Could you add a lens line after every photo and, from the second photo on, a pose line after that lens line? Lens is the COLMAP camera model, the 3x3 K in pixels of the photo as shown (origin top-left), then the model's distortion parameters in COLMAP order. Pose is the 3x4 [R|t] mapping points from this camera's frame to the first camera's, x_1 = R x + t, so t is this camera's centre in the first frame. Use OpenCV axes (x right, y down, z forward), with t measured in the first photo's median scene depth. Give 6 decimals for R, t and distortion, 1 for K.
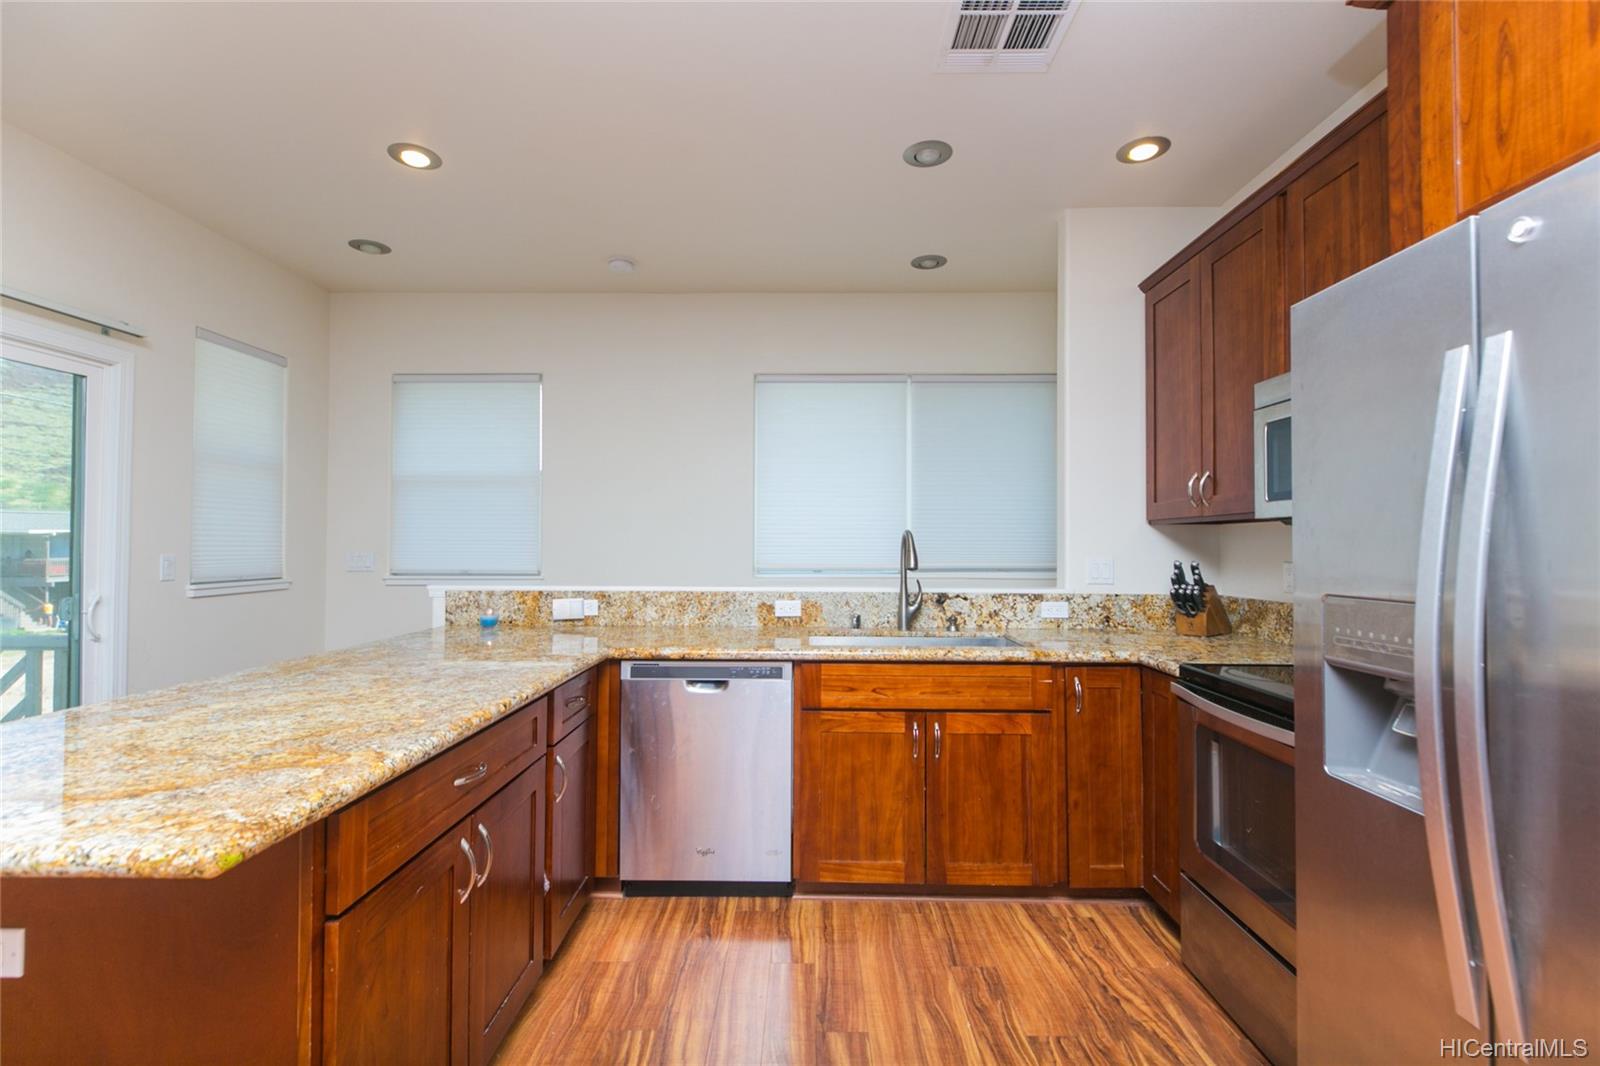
lens RADIAL K [[729.0, 0, 813.9], [0, 729.0, 527.2], [0, 0, 1]] dist [0.001668, 0.000209]
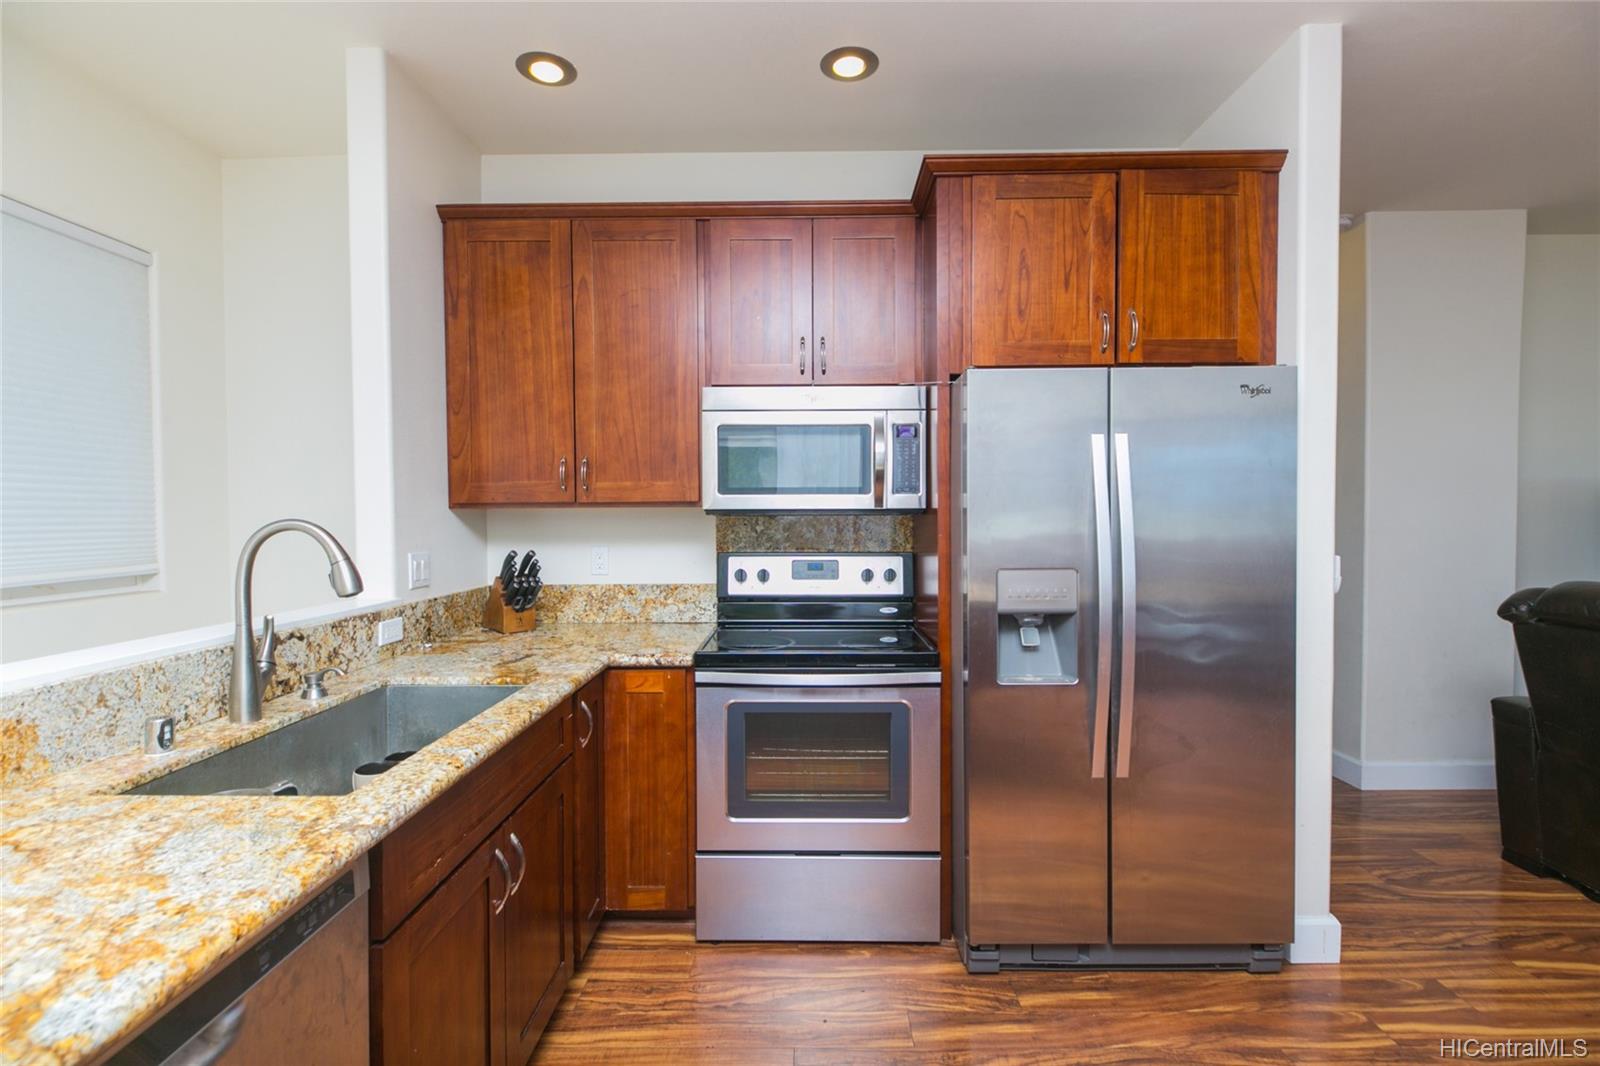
lens RADIAL K [[758.7, 0, 764.3], [0, 758.7, 523.6], [0, 0, 1]] dist [0.022470, 0.000163]
pose [[0.013709, -0.022714, 0.999648, -0.399646], [-0.020371, 0.999528, 0.022991, -0.013539], [-0.999699, -0.020679, 0.013239, 0.649481]]
